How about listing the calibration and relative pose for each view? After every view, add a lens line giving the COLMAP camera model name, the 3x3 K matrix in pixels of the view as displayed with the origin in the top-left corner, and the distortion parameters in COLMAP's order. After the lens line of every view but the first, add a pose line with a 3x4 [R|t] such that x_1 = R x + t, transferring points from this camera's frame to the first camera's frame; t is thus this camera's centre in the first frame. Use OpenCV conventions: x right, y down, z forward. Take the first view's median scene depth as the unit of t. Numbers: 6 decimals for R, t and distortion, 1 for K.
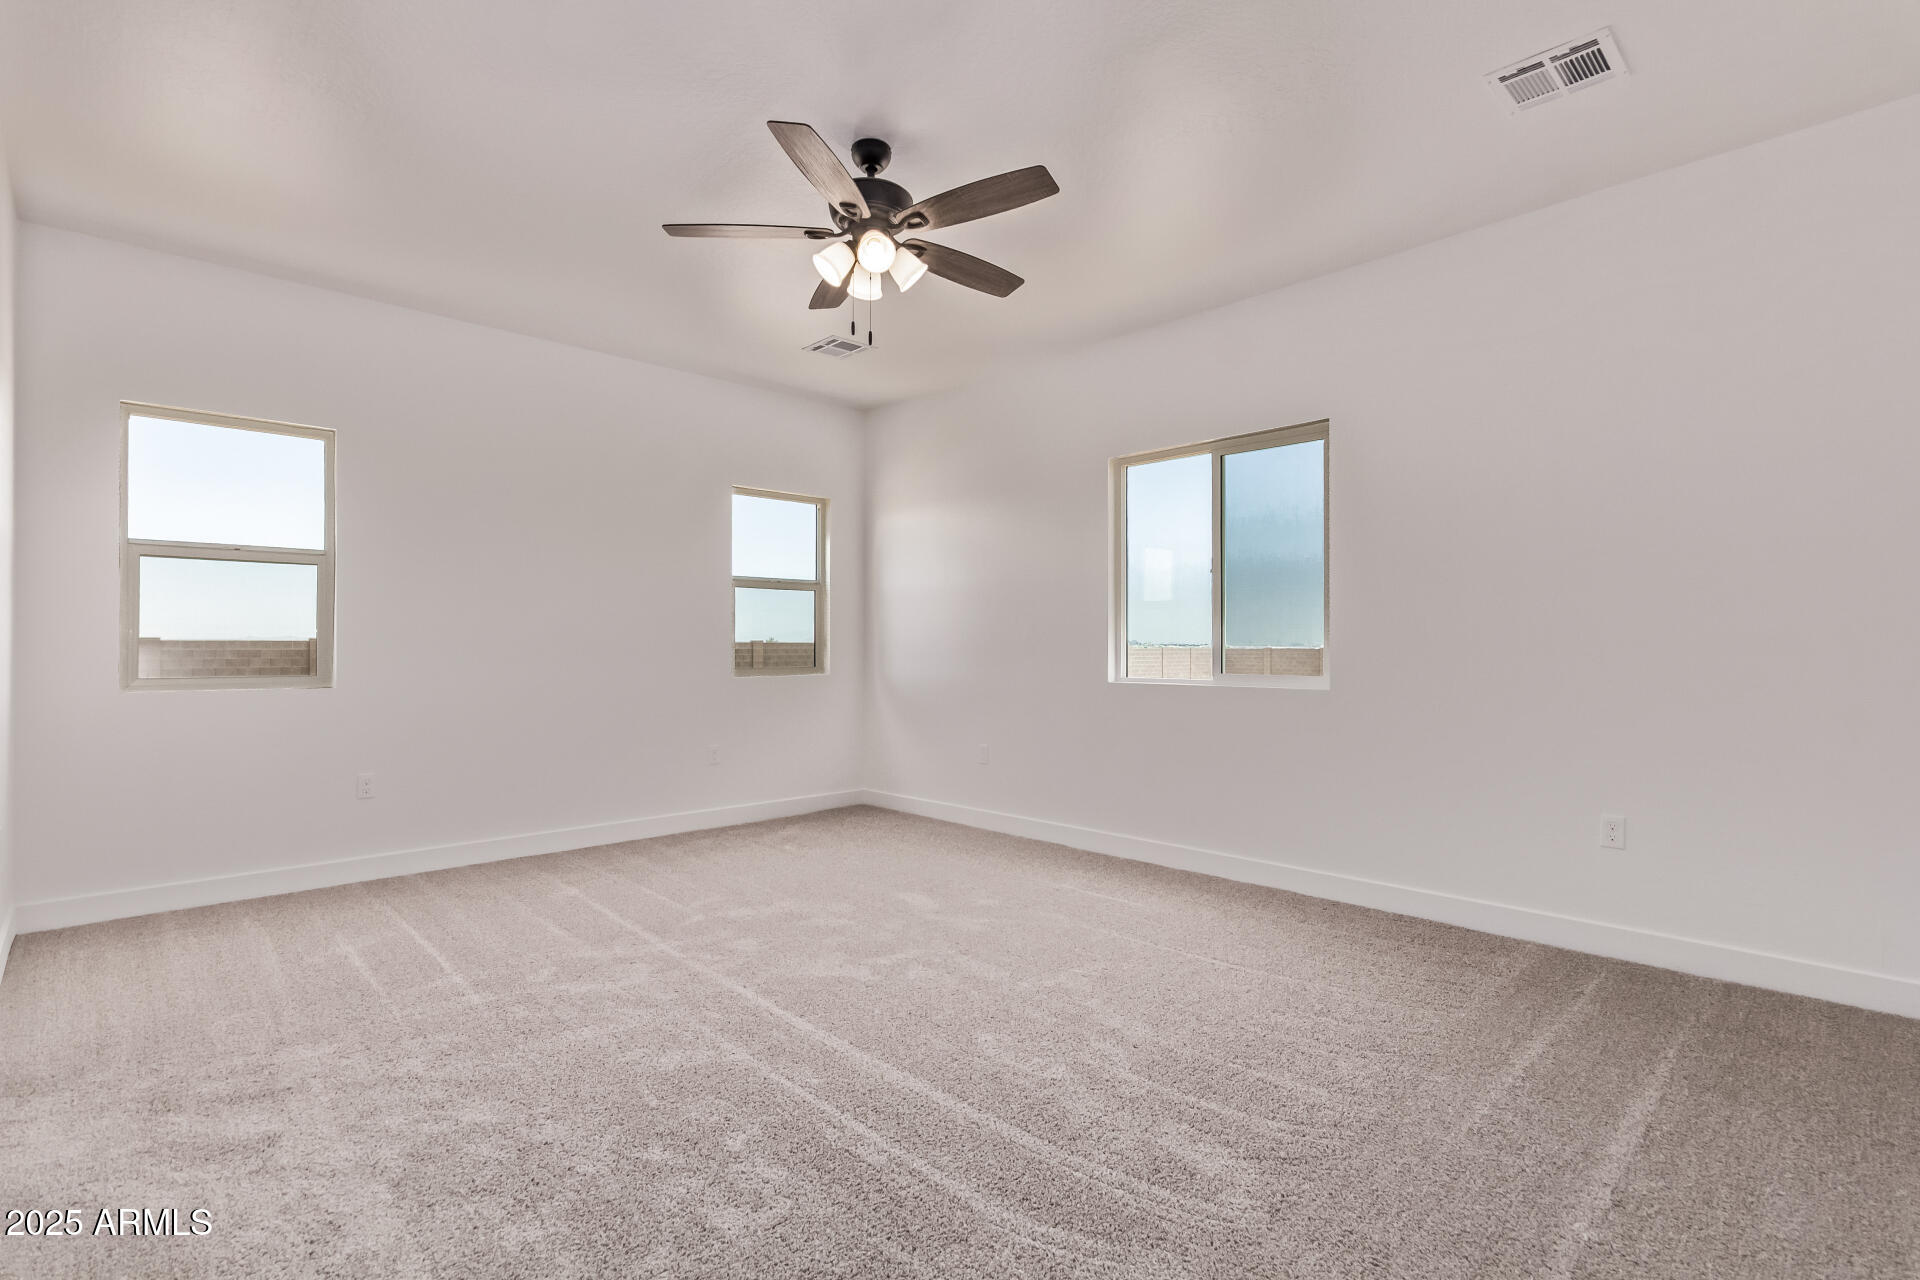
lens RADIAL K [[953.9, 0, 961.6], [0, 953.9, 654.6], [0, 0, 1]] dist [0.000809, 0.000012]
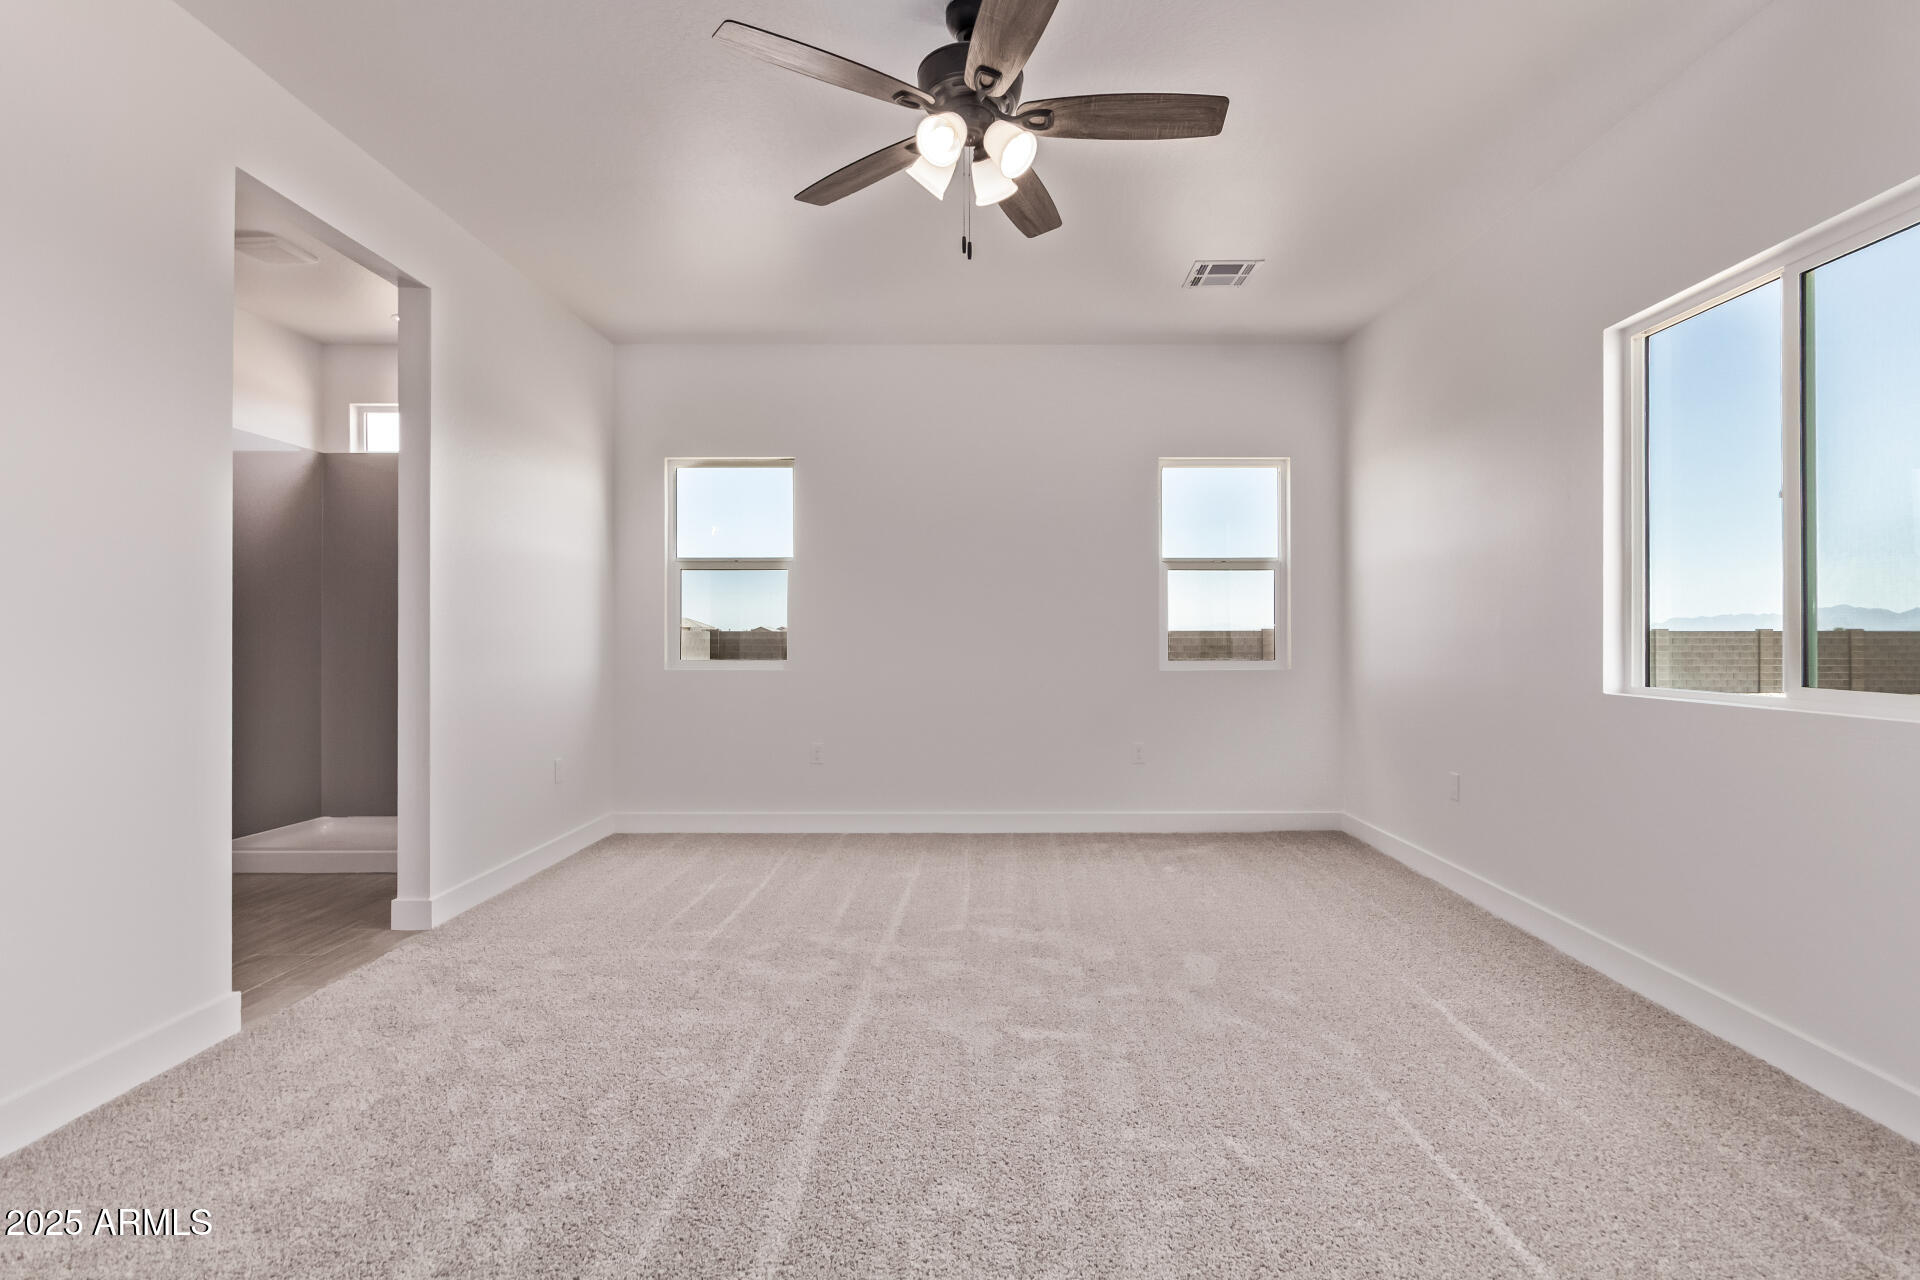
lens RADIAL K [[918.1, 0, 960.0], [0, 918.1, 640.0], [0, 0, 1]] dist [0.002988, 0.000950]
pose [[0.705415, 0.003352, -0.708786, 0.379652], [-0.005701, 0.999983, -0.000945, -0.003736], [0.708771, 0.004708, 0.705423, 0.386547]]
